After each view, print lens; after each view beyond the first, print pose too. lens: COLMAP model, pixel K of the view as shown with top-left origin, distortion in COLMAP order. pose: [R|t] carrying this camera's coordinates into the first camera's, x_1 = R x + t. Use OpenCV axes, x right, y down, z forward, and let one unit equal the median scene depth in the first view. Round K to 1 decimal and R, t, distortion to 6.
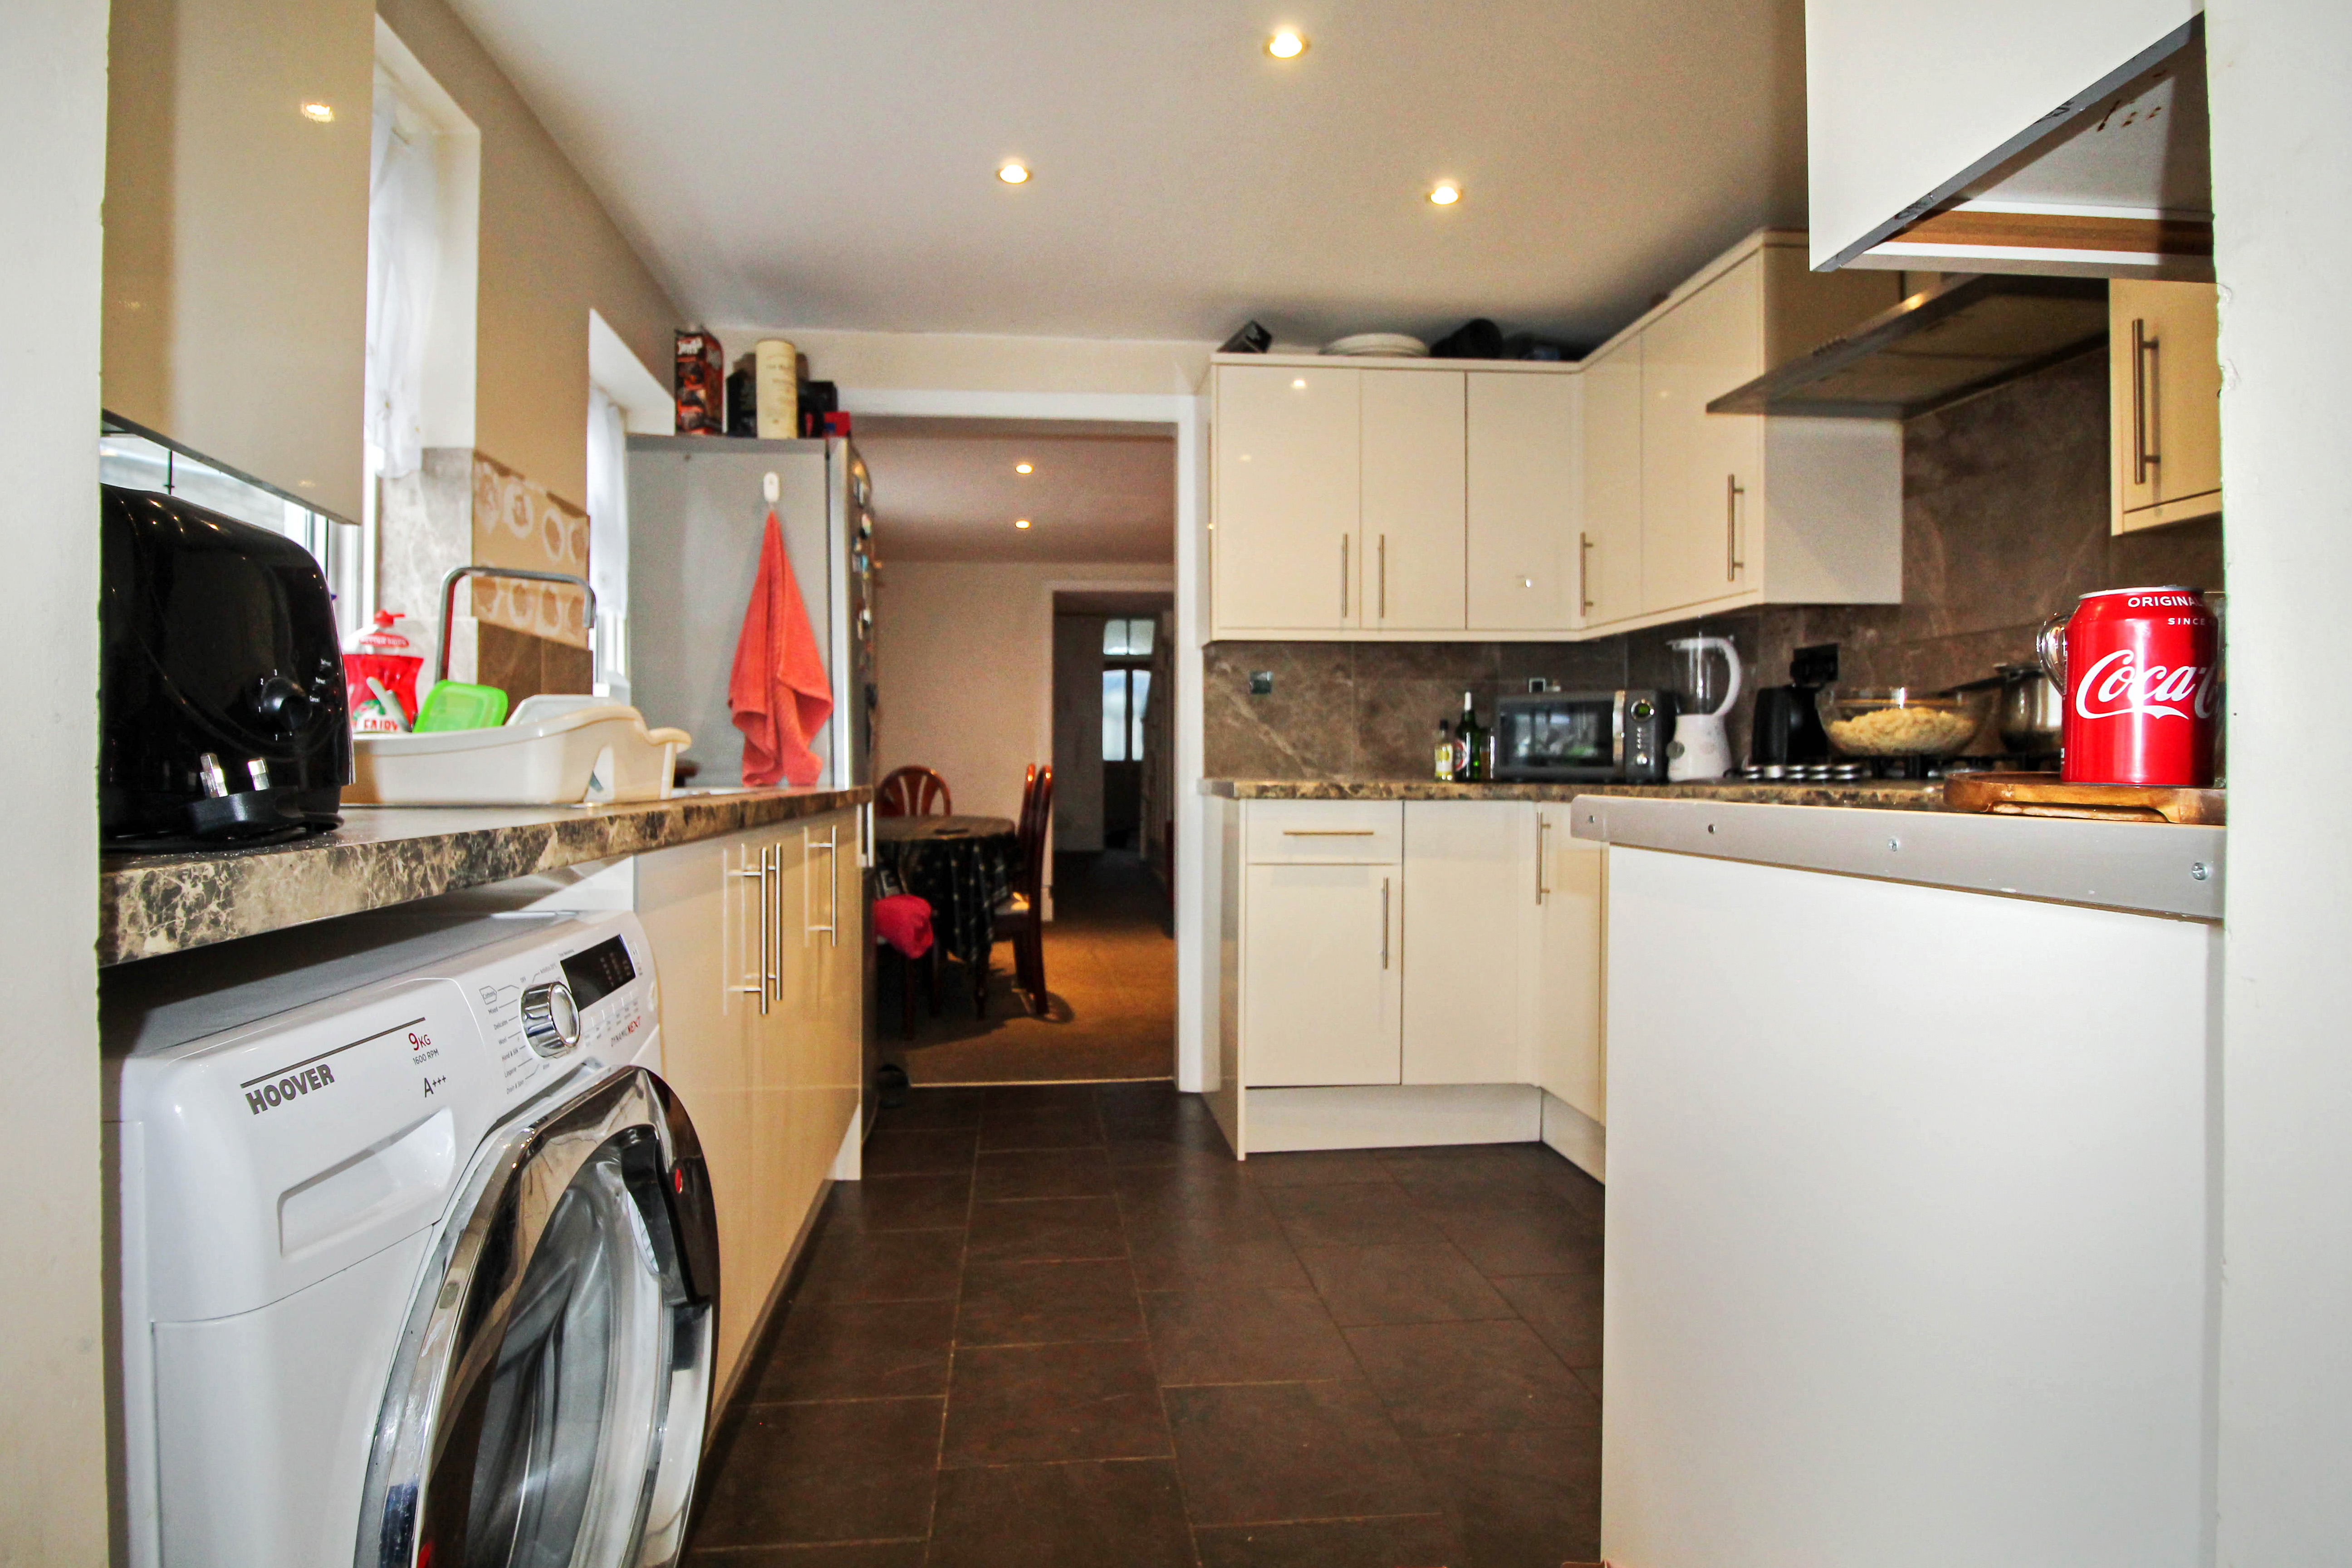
lens RADIAL K [[1107.2, 0, 1163.9], [0, 1107.2, 793.4], [0, 0, 1]] dist [0.013071, -0.016498]
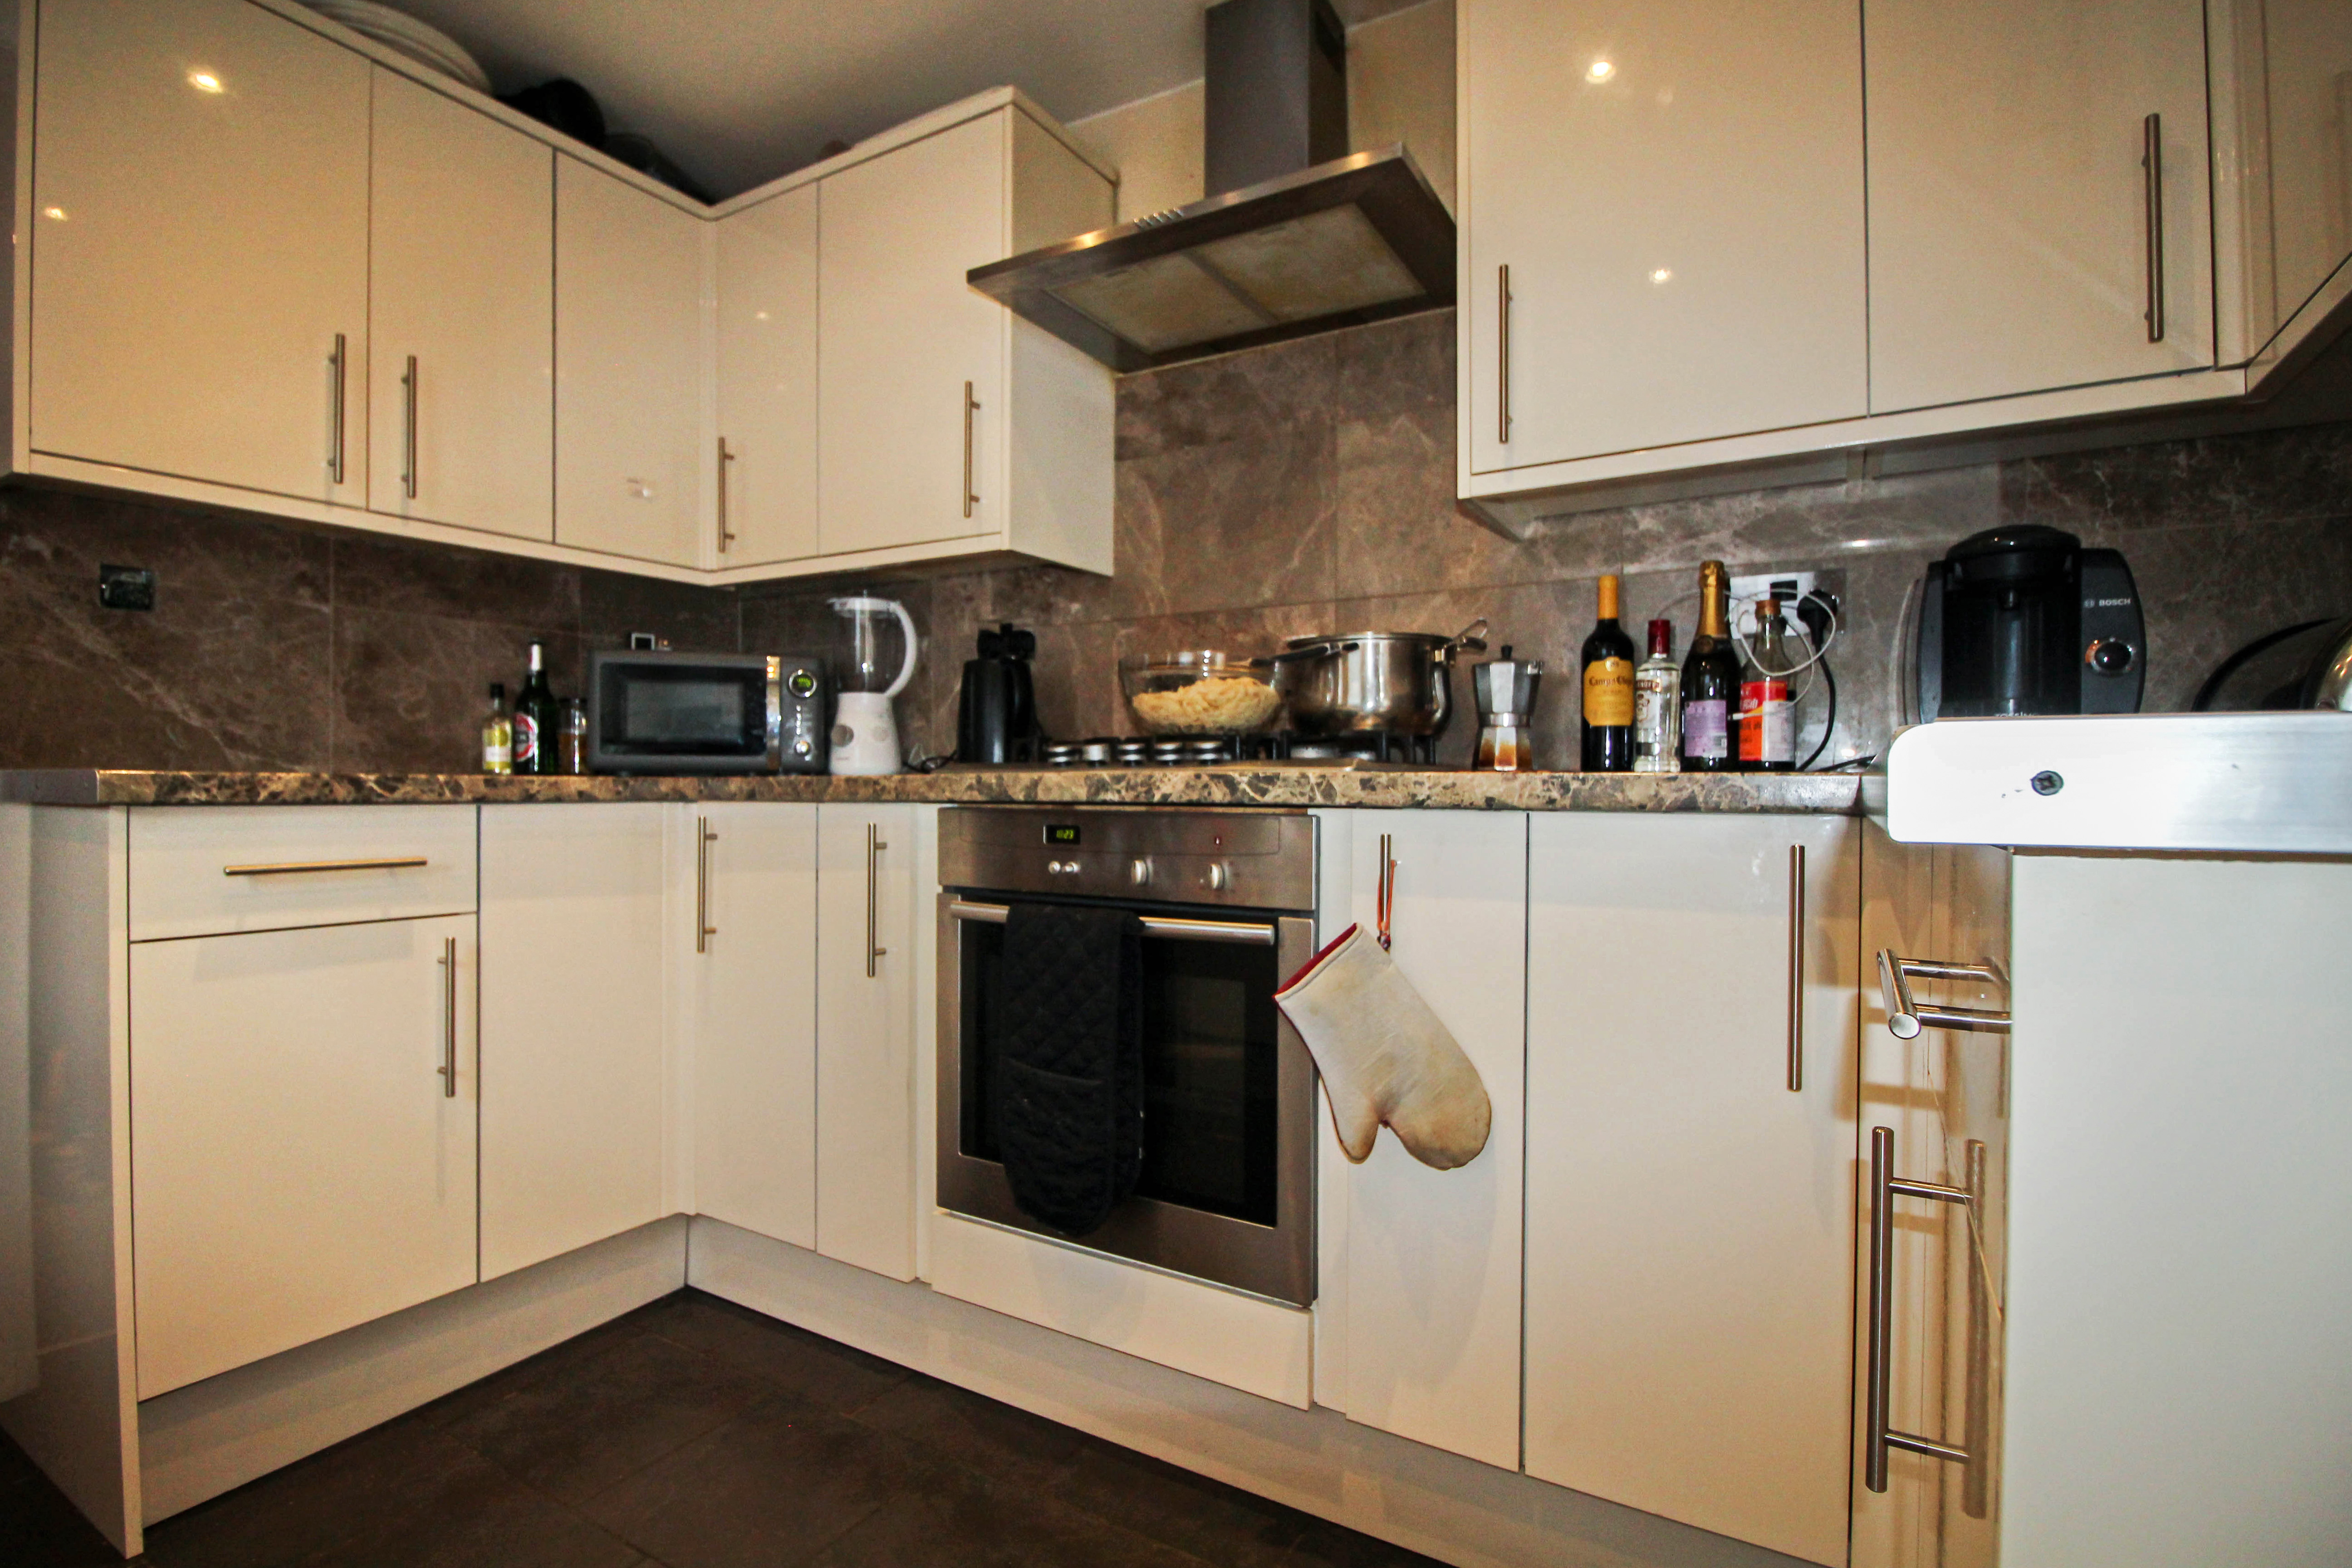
lens RADIAL K [[1107.2, 0, 1163.9], [0, 1107.2, 793.4], [0, 0, 1]] dist [0.013071, -0.016498]
pose [[0.619874, -0.010344, 0.784633, -0.021220], [0.017942, 0.999839, -0.000994, 0.007366], [-0.784496, 0.014694, 0.619960, 0.331099]]
